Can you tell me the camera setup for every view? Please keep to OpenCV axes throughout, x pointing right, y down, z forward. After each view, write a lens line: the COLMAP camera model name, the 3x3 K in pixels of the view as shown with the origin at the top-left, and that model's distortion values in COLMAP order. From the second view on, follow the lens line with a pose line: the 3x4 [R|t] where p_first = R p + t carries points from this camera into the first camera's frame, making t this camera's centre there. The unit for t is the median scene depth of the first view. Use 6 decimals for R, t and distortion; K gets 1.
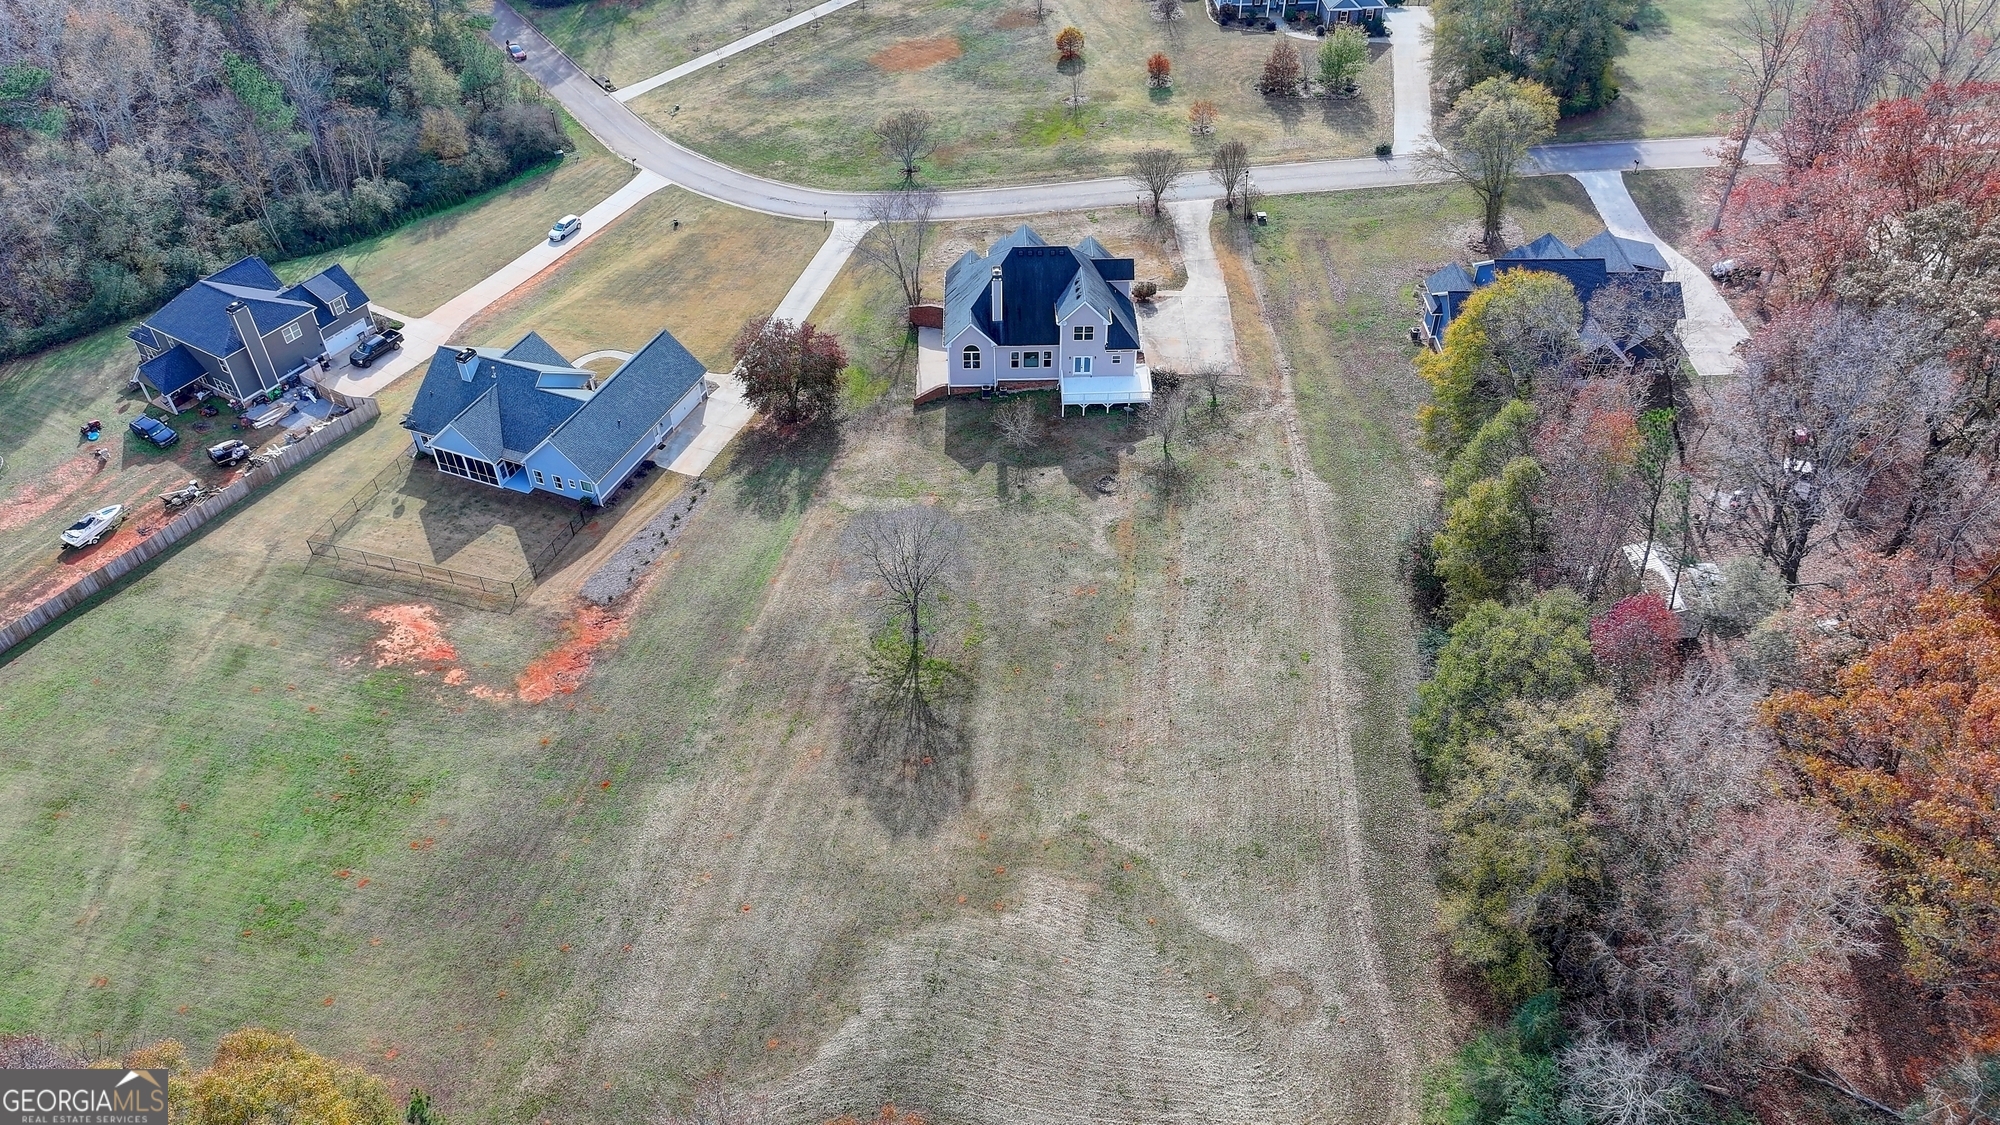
lens RADIAL K [[1400.3, 0, 1009.2], [0, 1400.3, 551.6], [0, 0, 1]] dist [-0.005147, 0.019796]
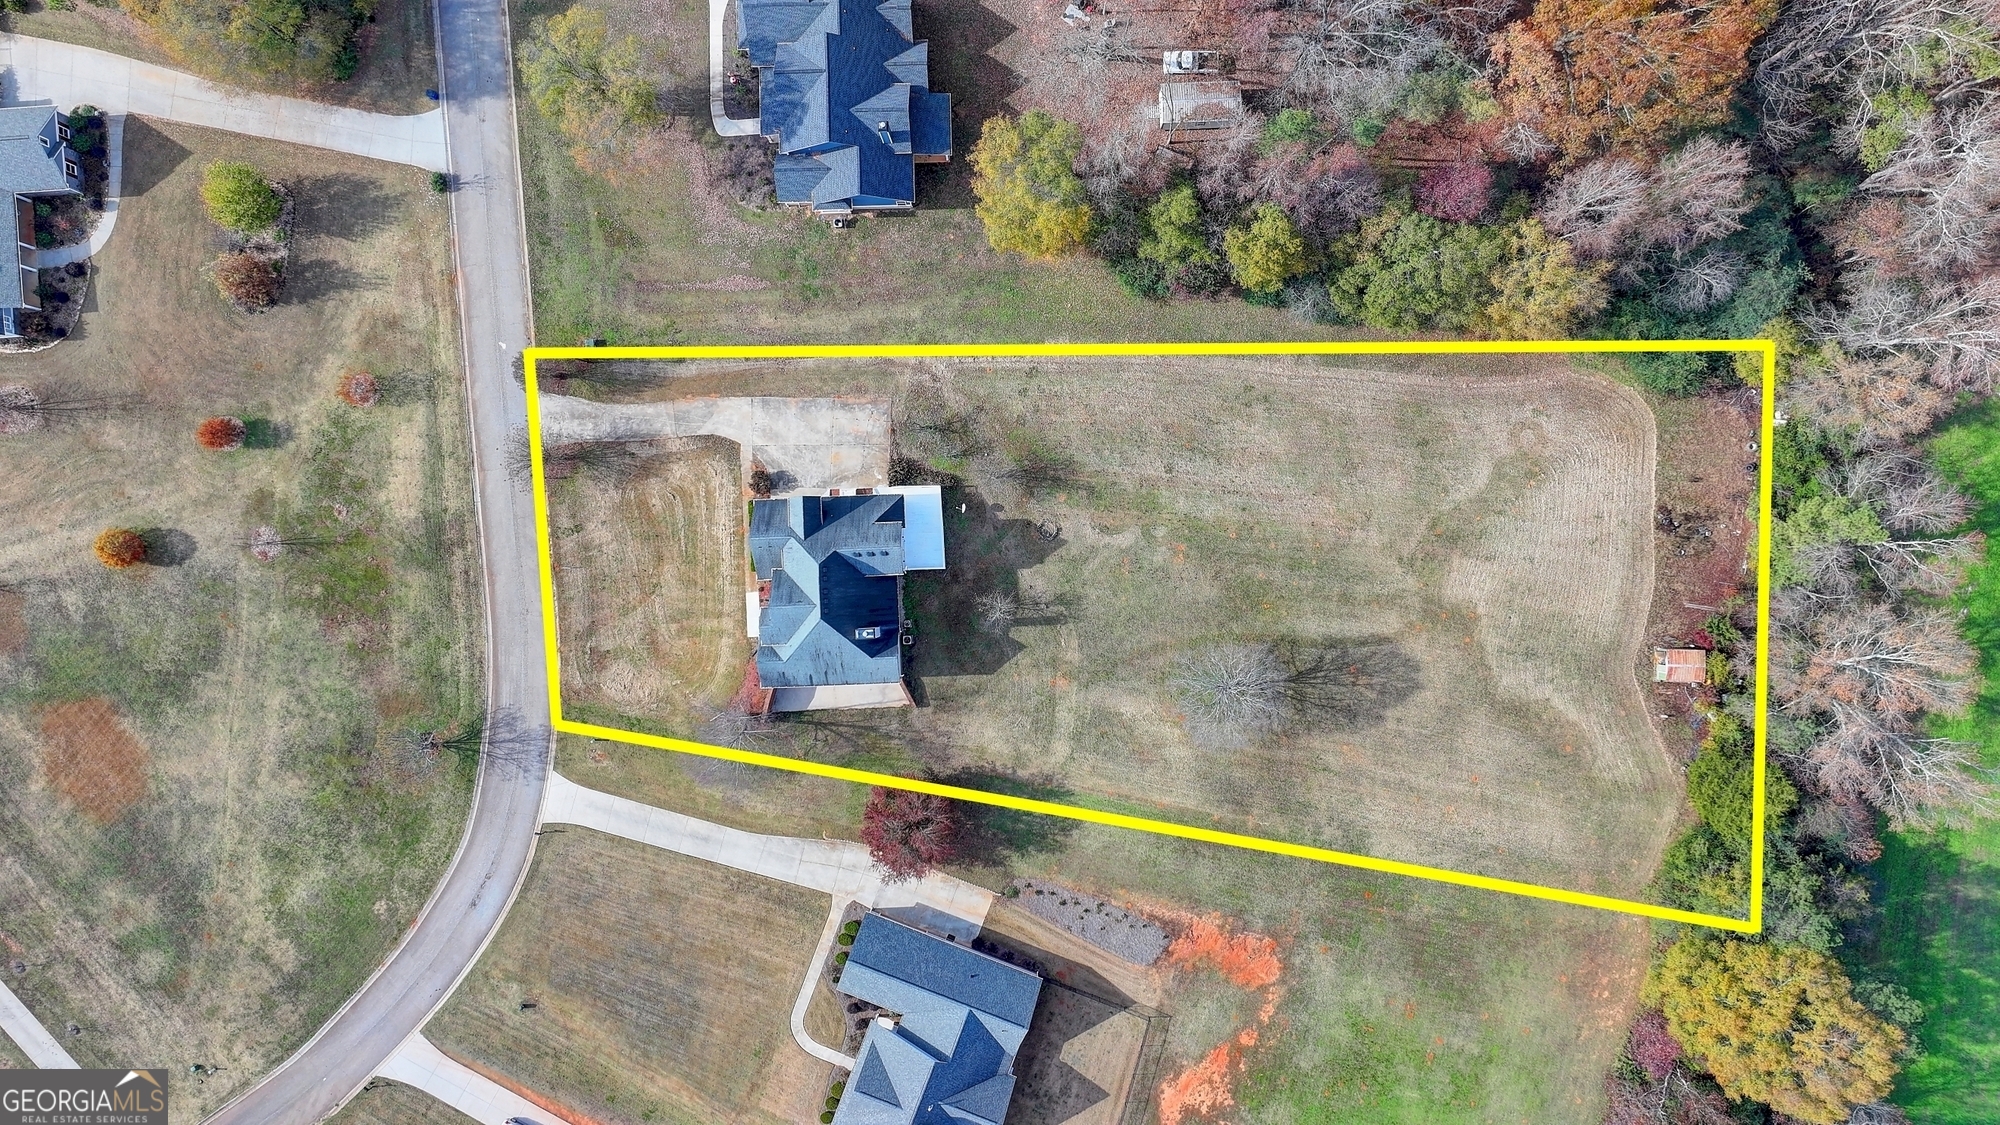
lens RADIAL K [[1400.3, 0, 1007.1], [0, 1400.3, 548.4], [0, 0, 1]] dist [-0.005147, 0.019796]
pose [[-0.016372, -0.999618, 0.022289, 0.028346], [0.671009, 0.005542, 0.741429, -0.860159], [-0.741269, 0.027094, 0.670662, 0.234952]]
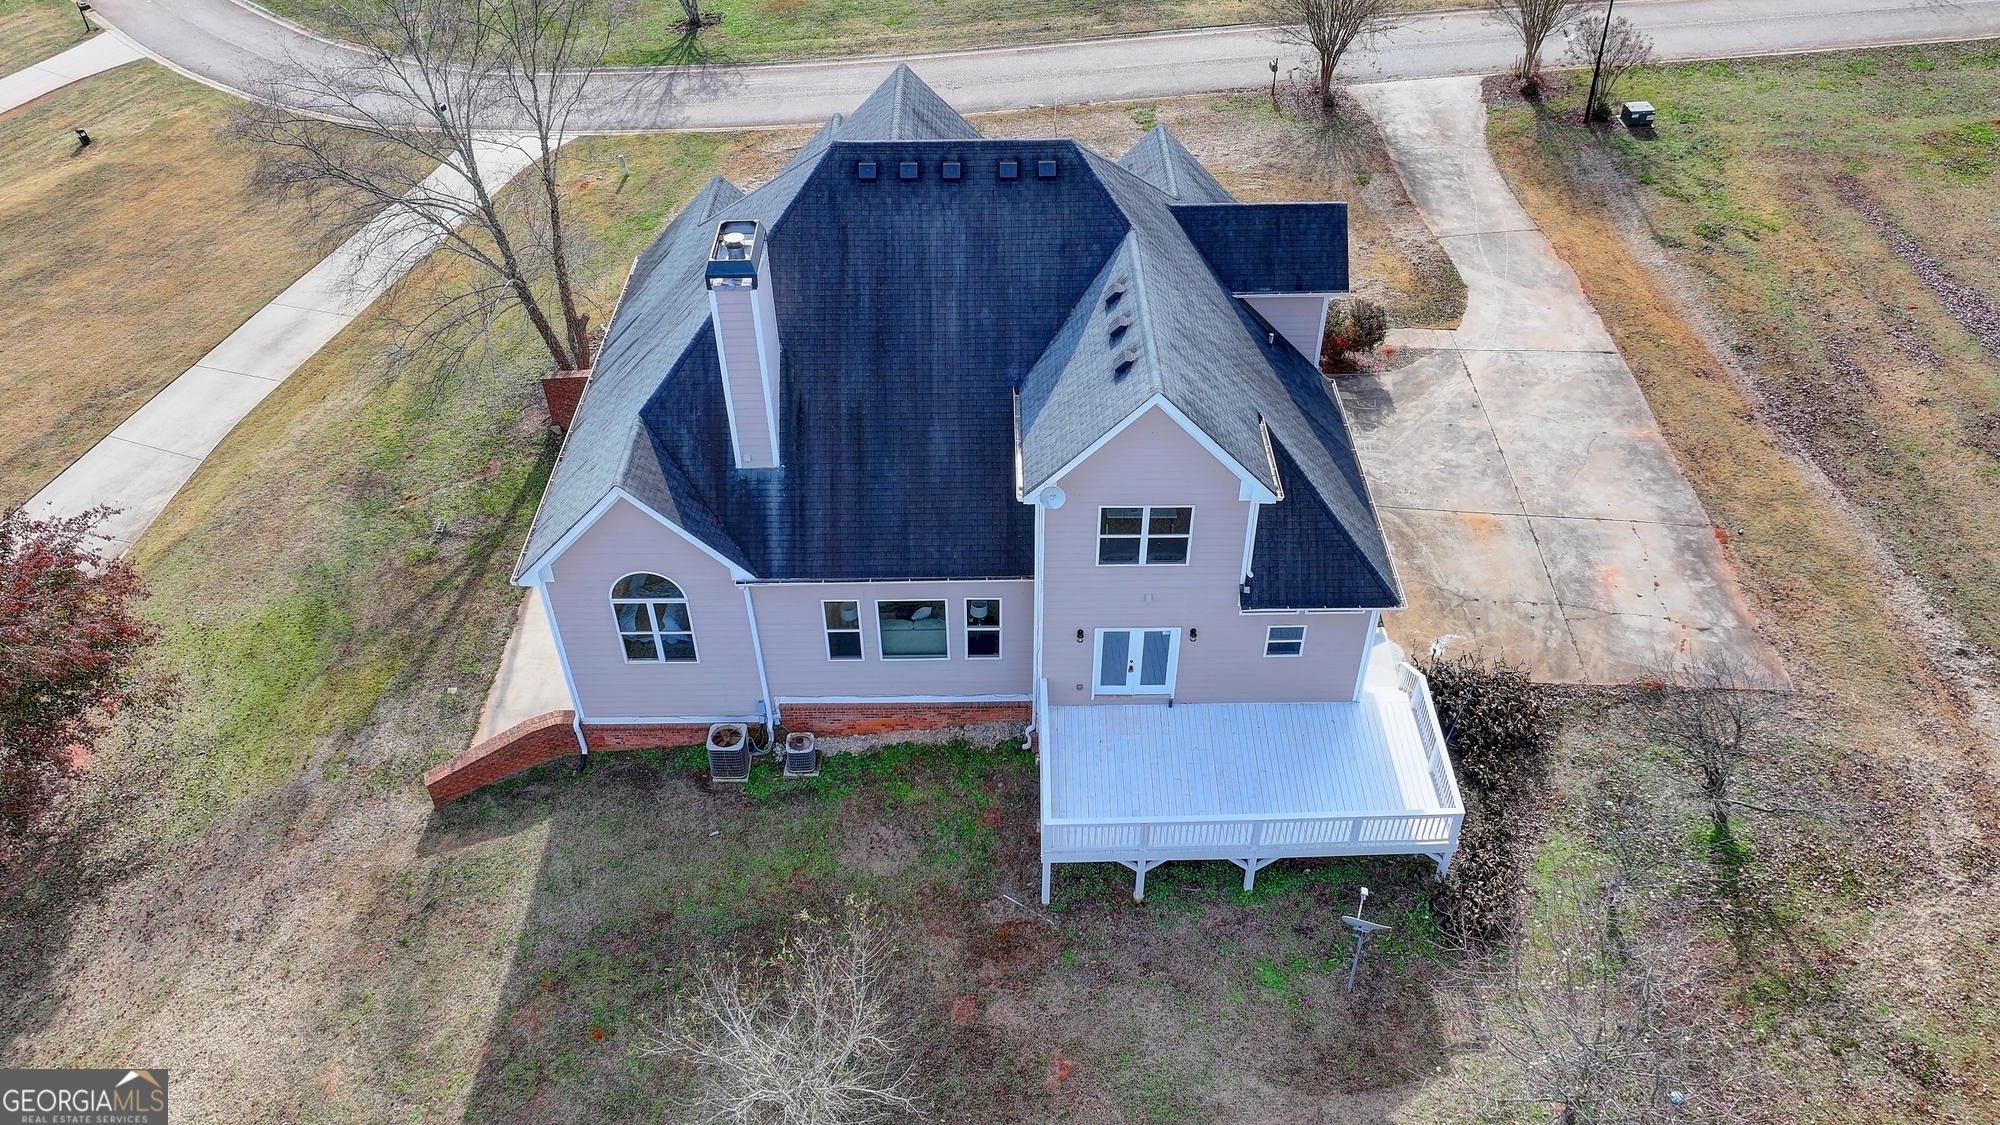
lens RADIAL K [[1400.3, 0, 1009.8], [0, 1400.3, 556.3], [0, 0, 1]] dist [-0.005147, 0.019796]
pose [[0.999917, 0.009203, -0.009061, 0.033875], [-0.009277, 0.999924, -0.008117, -0.148068], [0.008986, 0.008200, 0.999926, 0.770402]]
